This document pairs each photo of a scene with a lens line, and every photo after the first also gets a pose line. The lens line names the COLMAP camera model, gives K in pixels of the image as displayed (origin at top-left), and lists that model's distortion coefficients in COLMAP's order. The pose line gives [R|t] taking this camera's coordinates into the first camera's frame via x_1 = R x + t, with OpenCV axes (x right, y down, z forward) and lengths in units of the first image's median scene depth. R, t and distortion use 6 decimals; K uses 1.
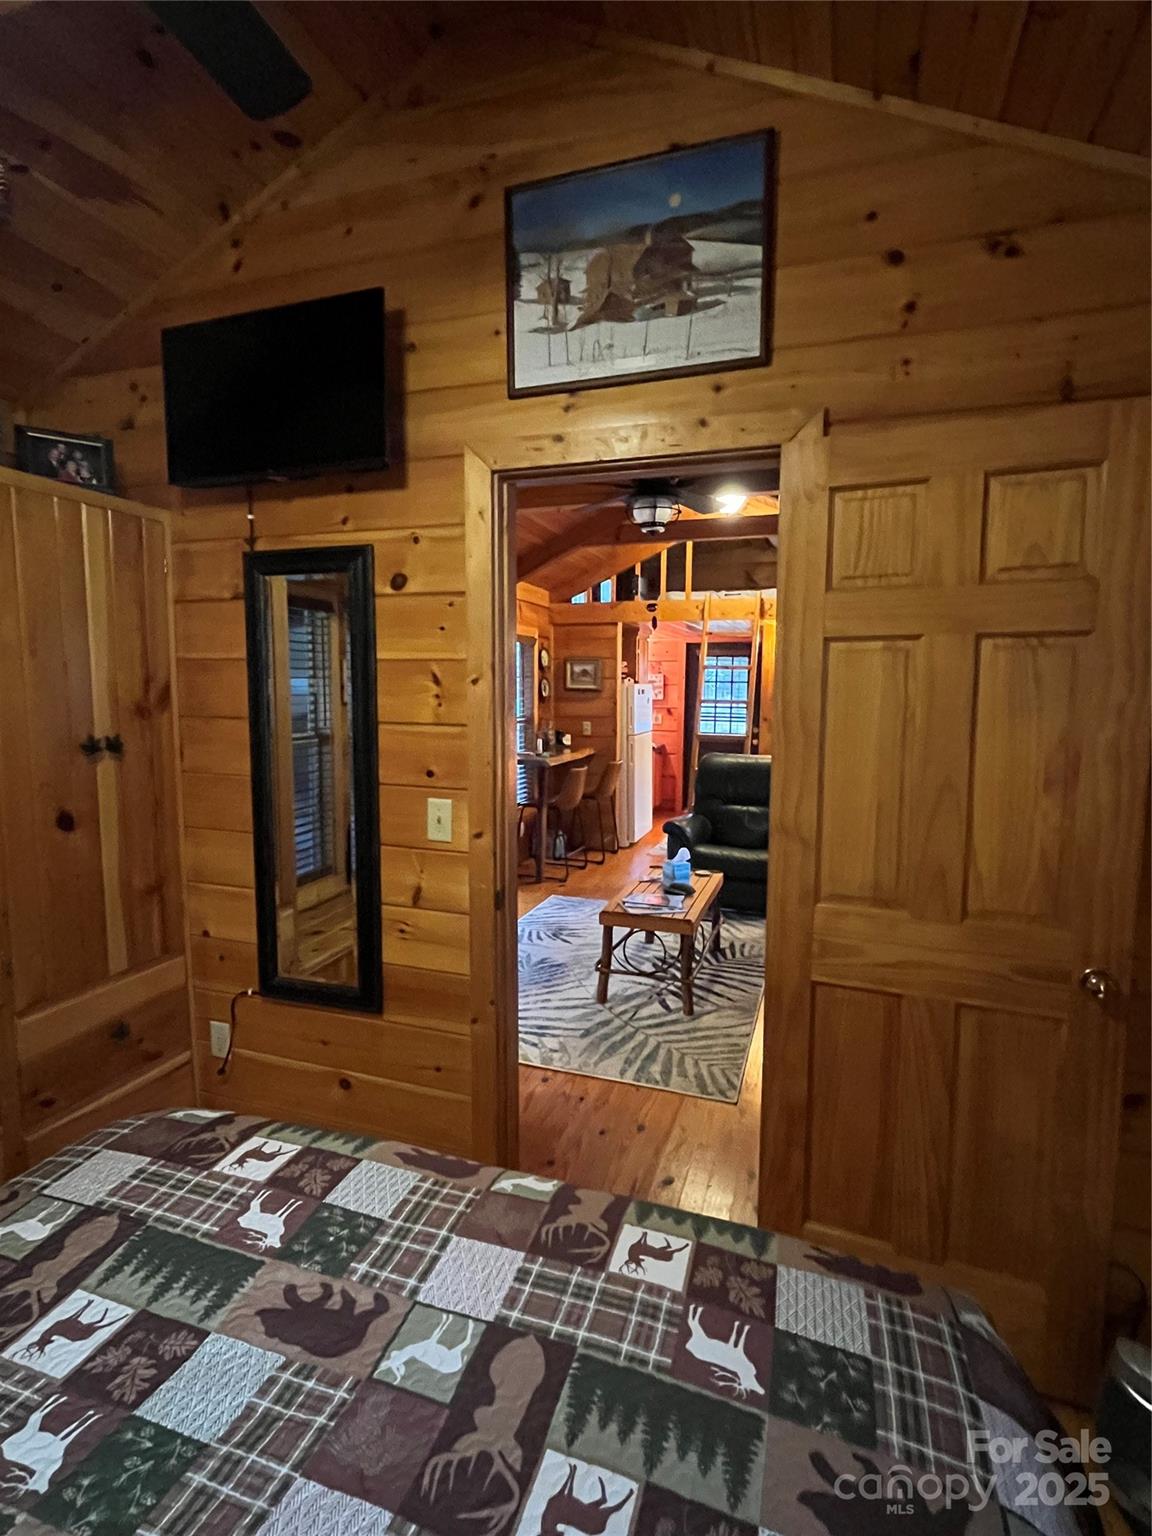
lens RADIAL K [[759.8, 0, 576.1], [0, 759.8, 765.3], [0, 0, 1]] dist [-0.000160, -0.000375]
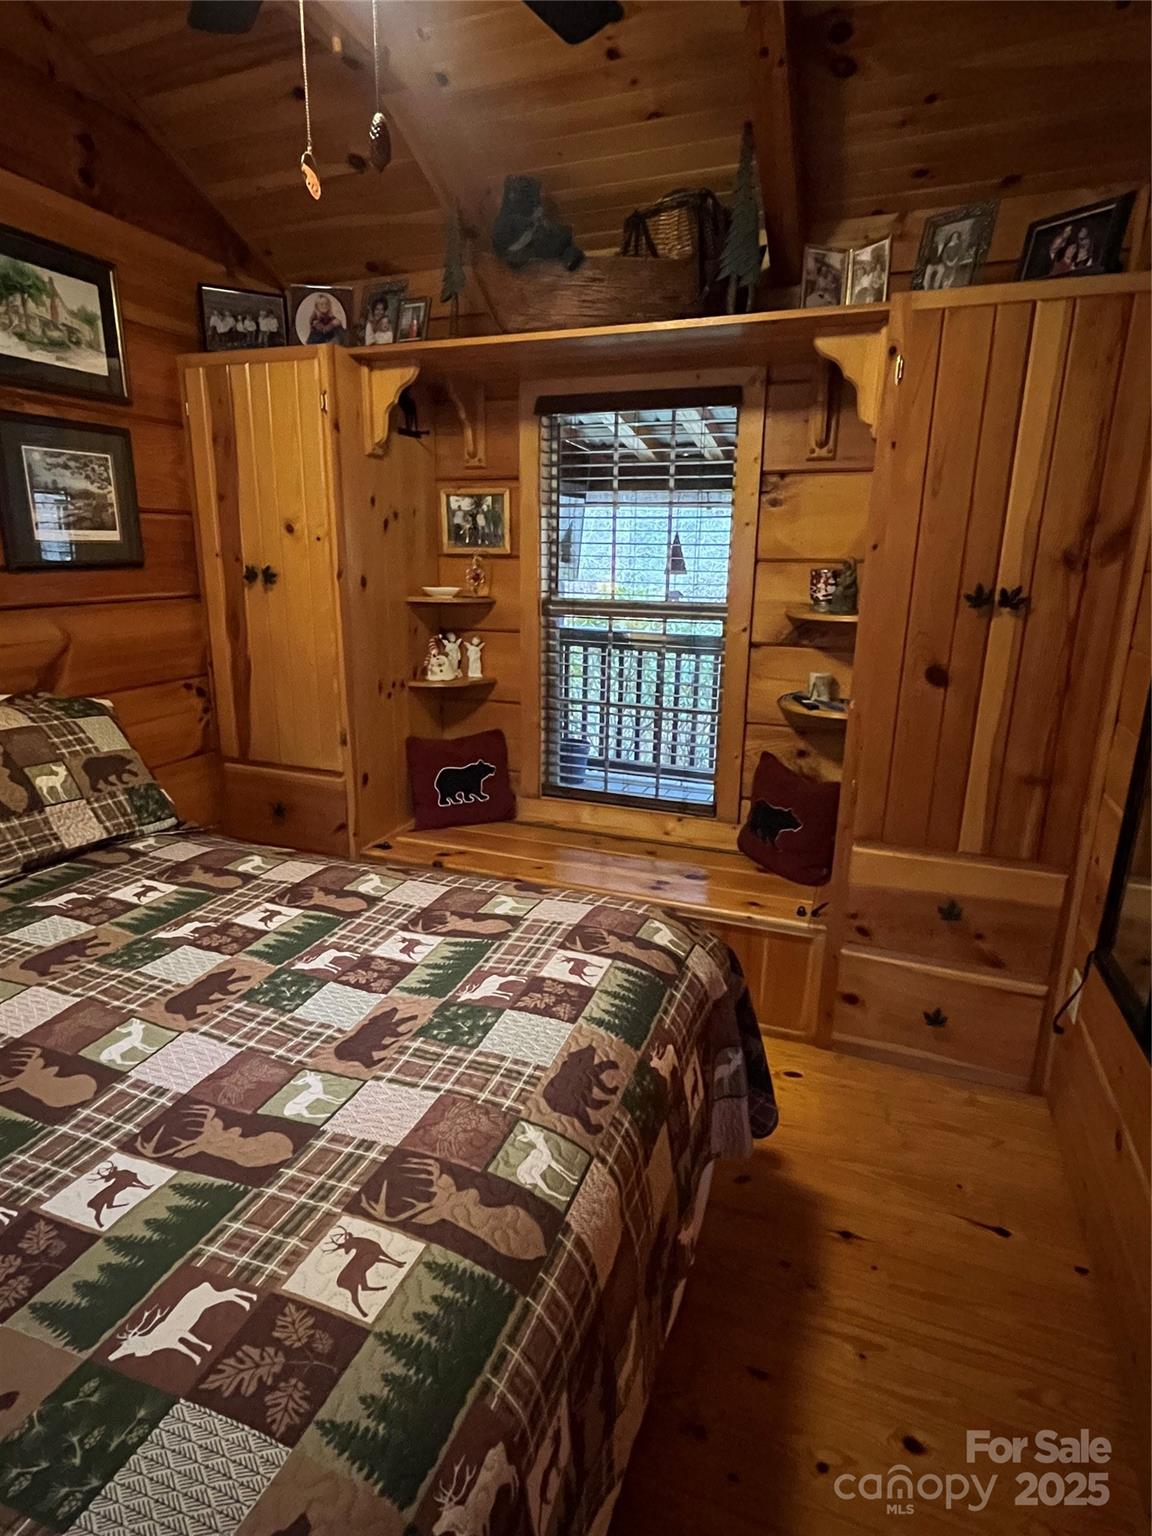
lens RADIAL K [[815.1, 0, 575.2], [0, 815.1, 765.5], [0, 0, 1]] dist [0.003505, -0.001420]
pose [[-0.032487, 0.255591, -0.966239, 0.732532], [-0.107127, 0.960290, 0.257619, -0.066926], [0.993714, 0.111879, -0.003816, 1.133336]]
